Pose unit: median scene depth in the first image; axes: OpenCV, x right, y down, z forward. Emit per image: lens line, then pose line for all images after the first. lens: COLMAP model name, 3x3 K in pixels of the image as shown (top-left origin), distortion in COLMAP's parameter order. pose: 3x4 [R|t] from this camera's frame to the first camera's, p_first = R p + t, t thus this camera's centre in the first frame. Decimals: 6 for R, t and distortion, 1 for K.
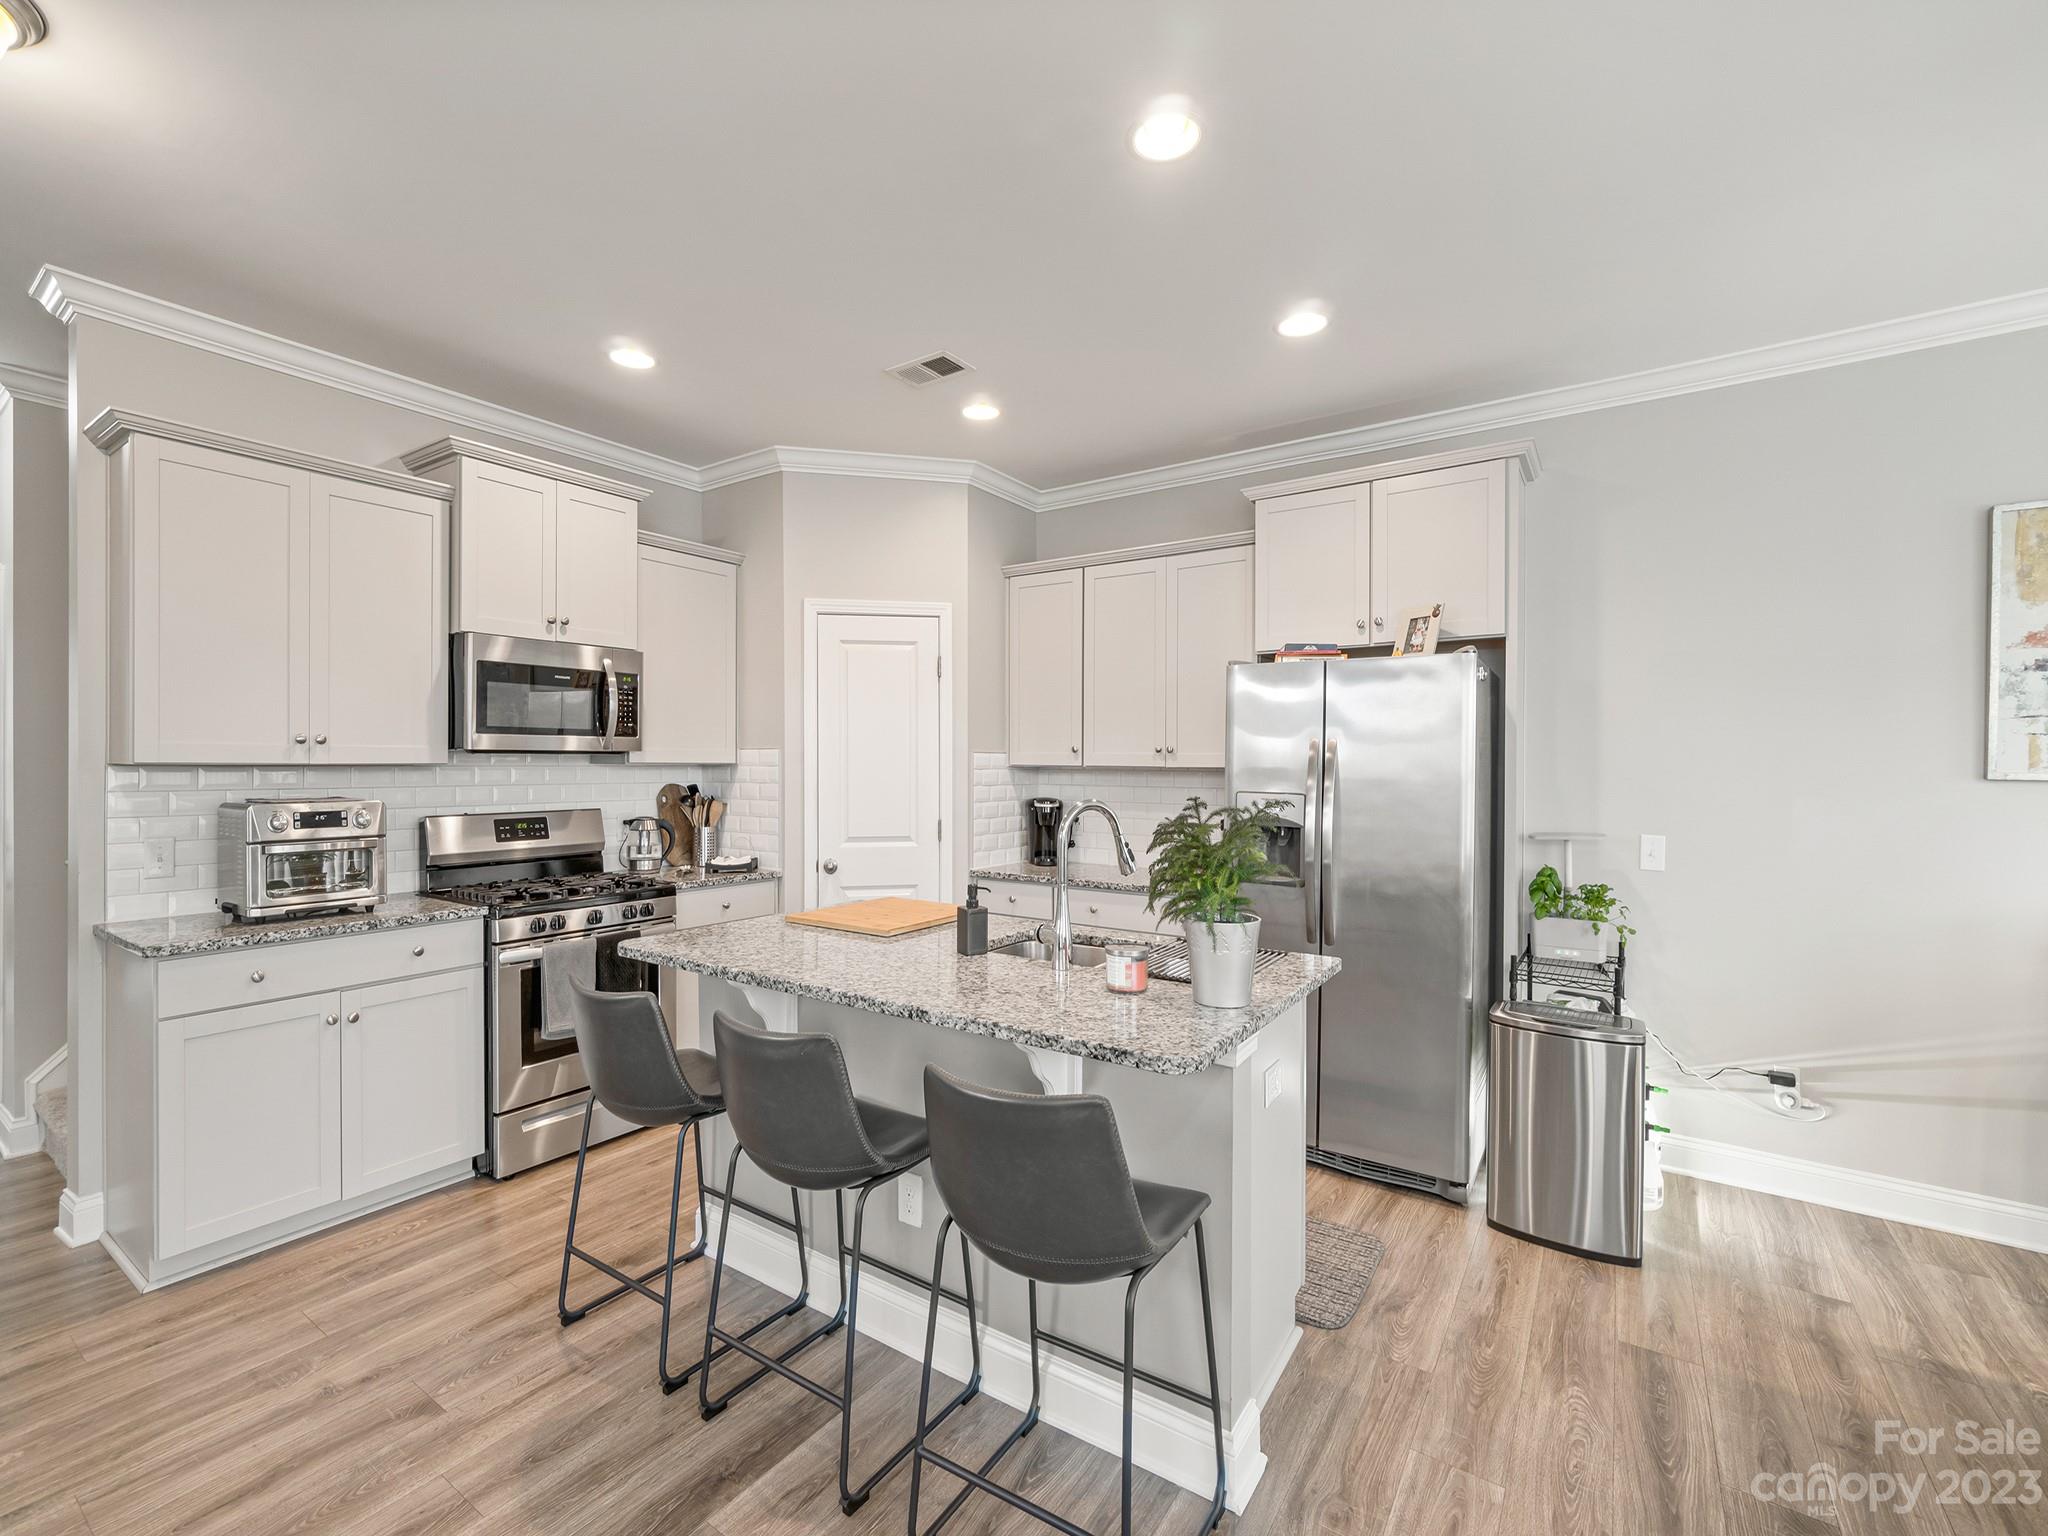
lens RADIAL K [[884.0, 0, 992.4], [0, 884.0, 775.8], [0, 0, 1]] dist [-0.005955, 0.001076]
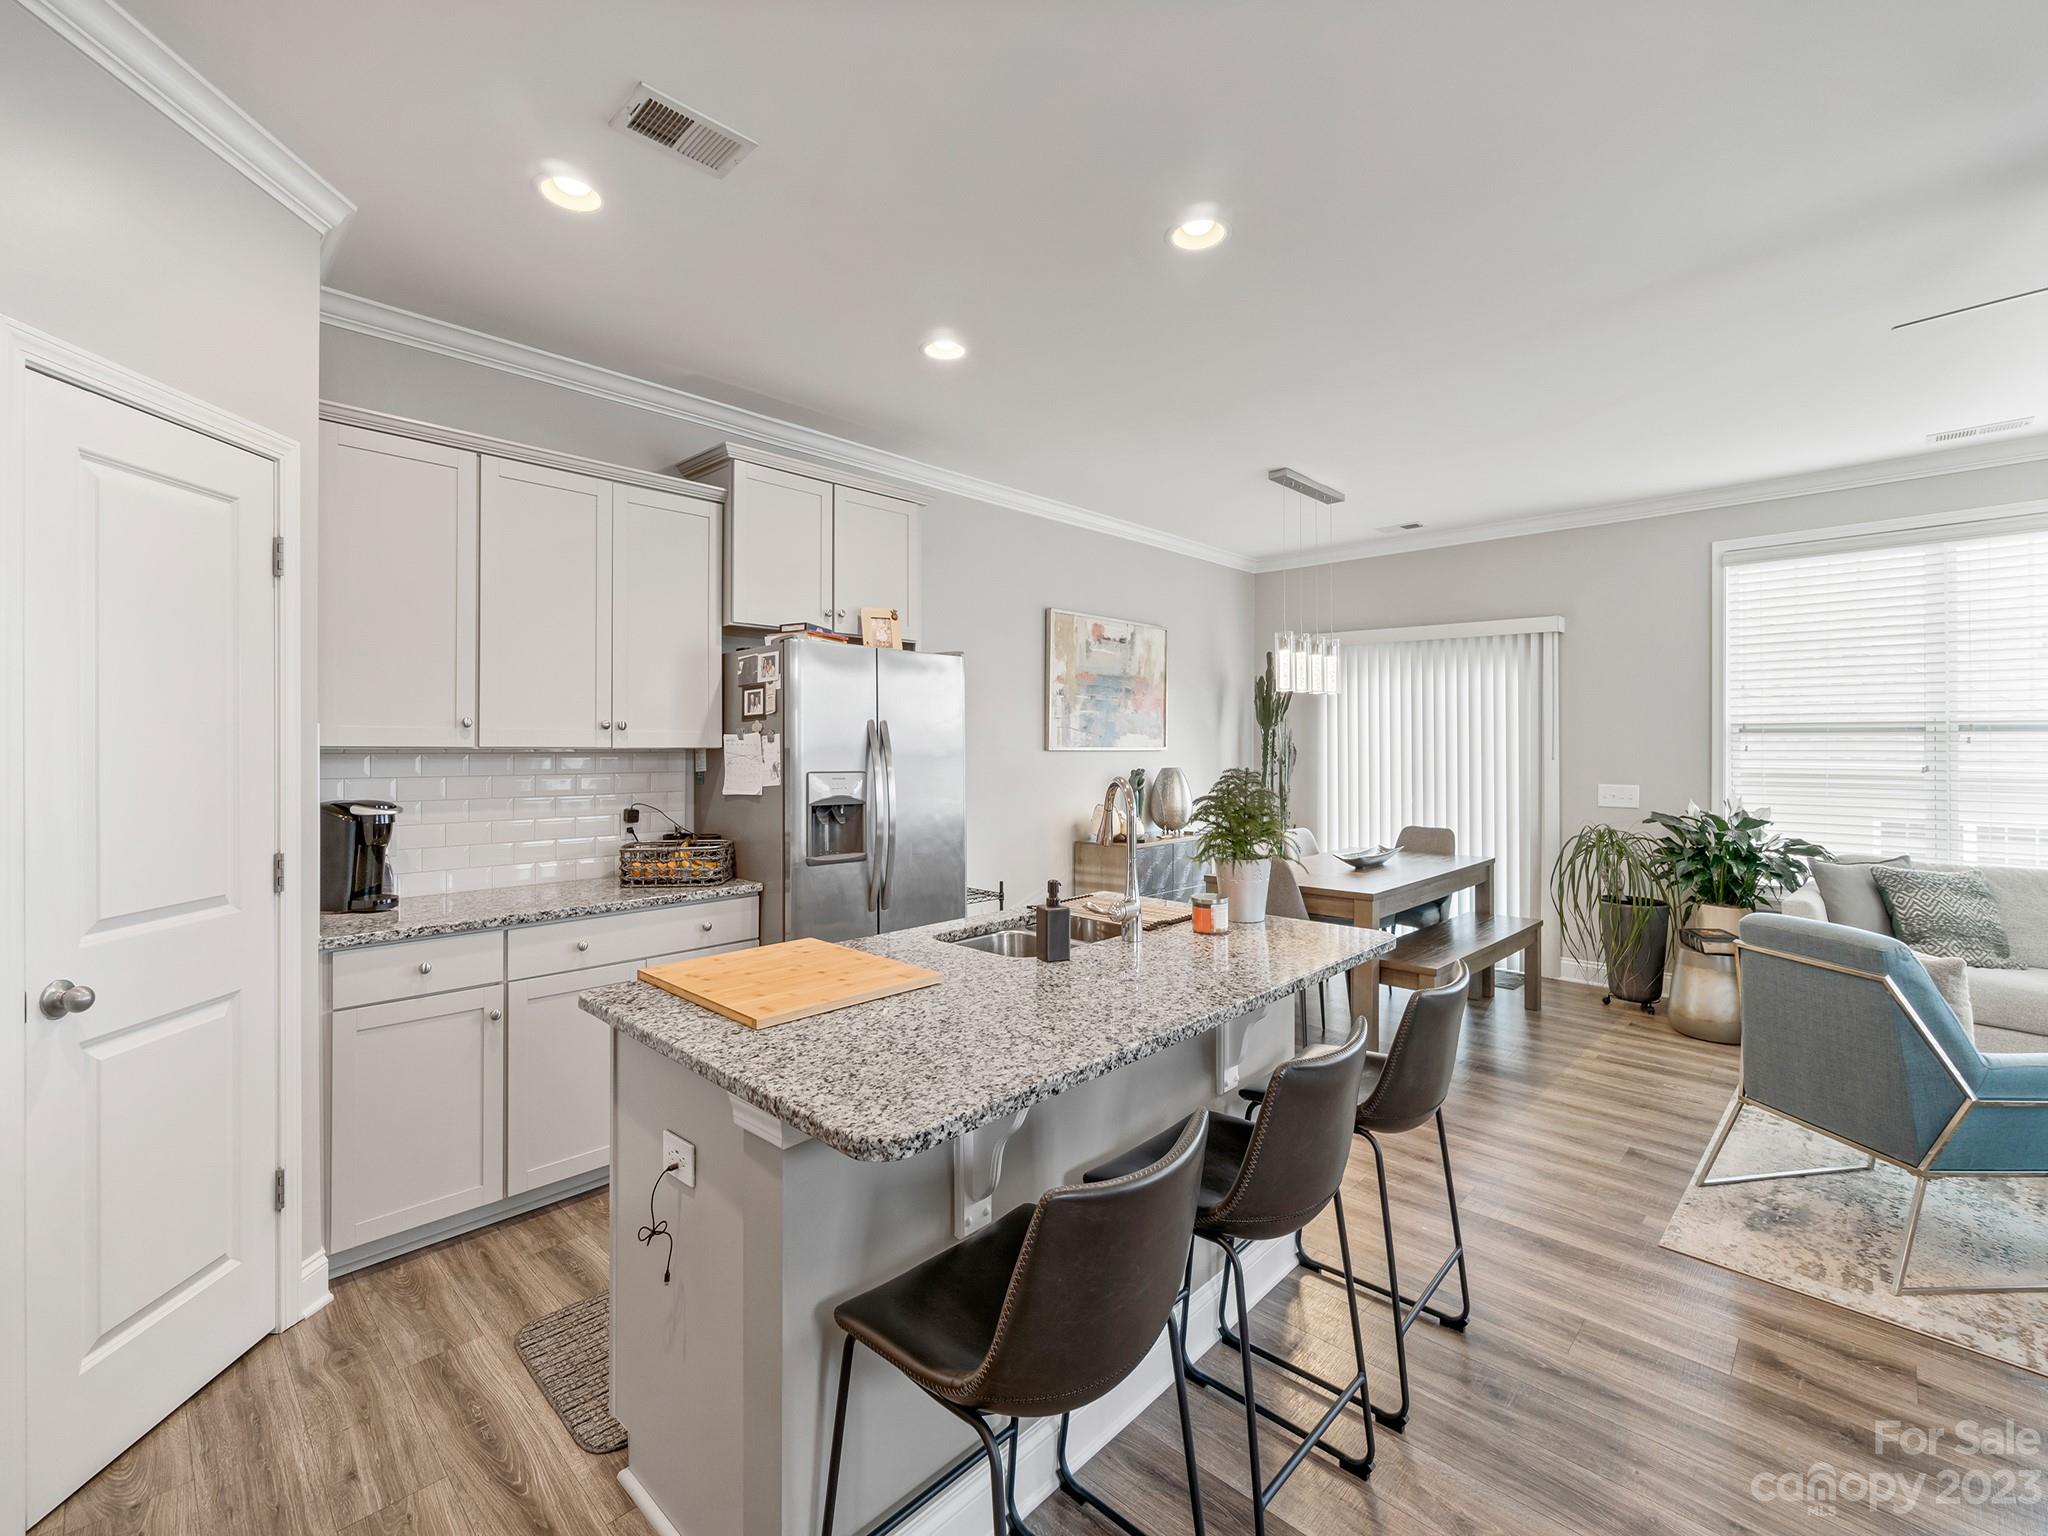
lens RADIAL K [[884.0, 0, 1003.6], [0, 884.0, 751.1], [0, 0, 1]] dist [-0.005955, 0.001076]
pose [[0.163228, -0.011214, 0.986525, -0.648097], [0.014105, 0.999860, 0.009031, -0.010874], [-0.986488, 0.012441, 0.163363, 0.647889]]
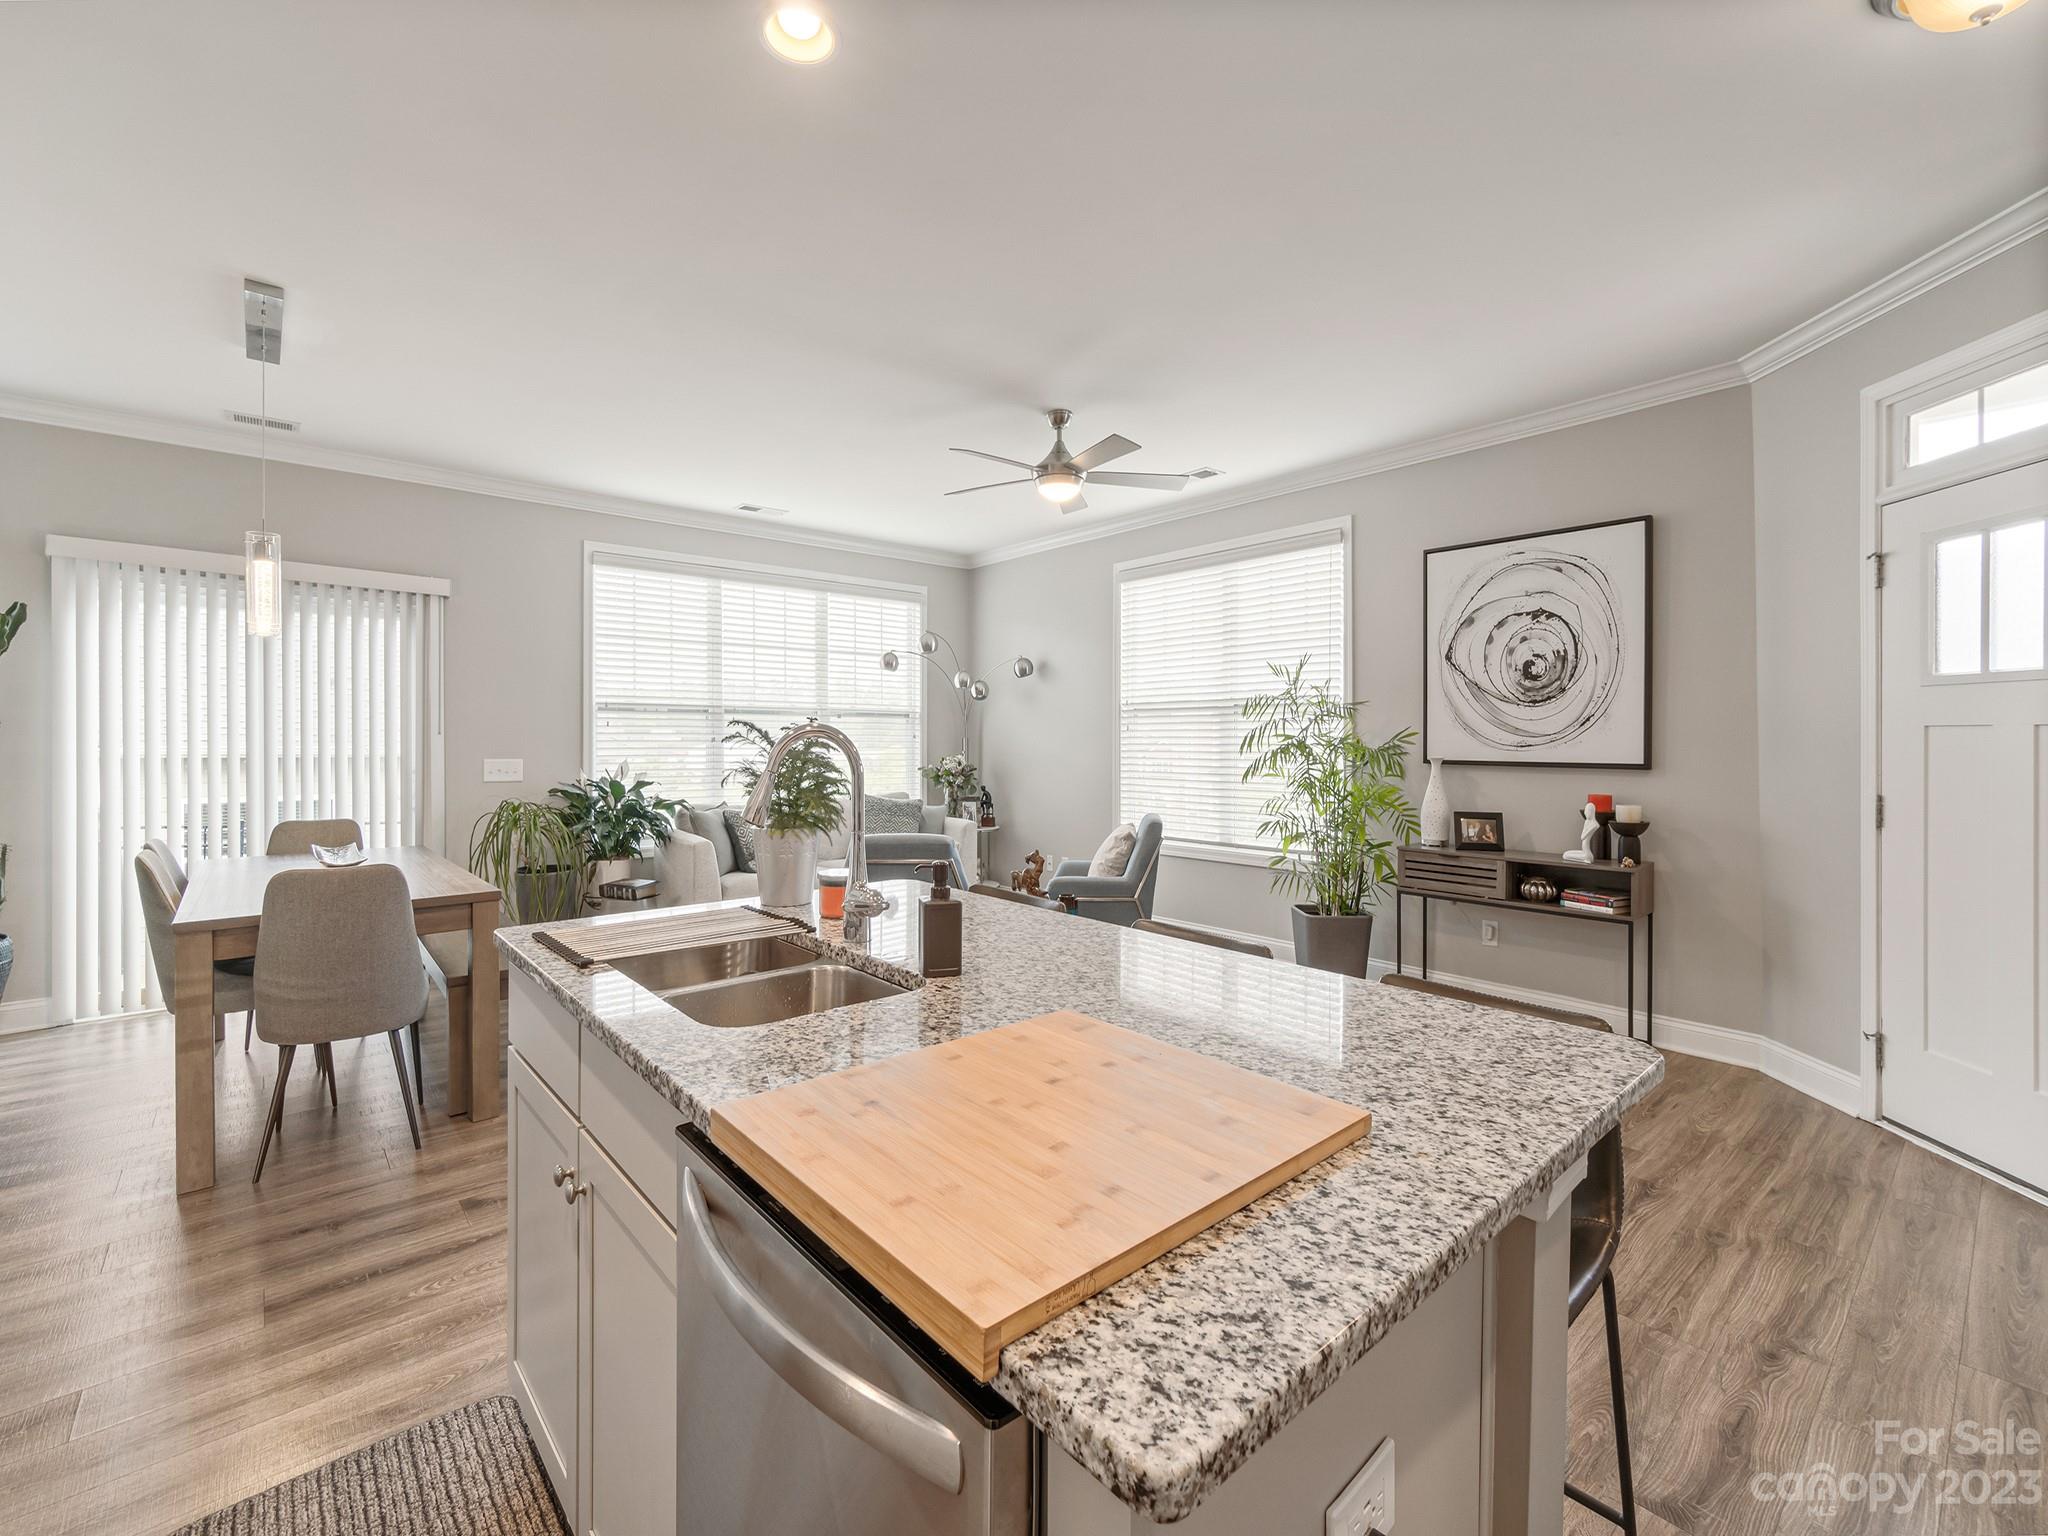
lens RADIAL K [[884.0, 0, 1004.6], [0, 884.0, 744.7], [0, 0, 1]] dist [-0.005955, 0.001076]
pose [[-0.968686, -0.006626, 0.248199, -0.161195], [-0.001521, 0.999783, 0.020755, 0.019355], [-0.248283, 0.019728, -0.968487, 1.141521]]
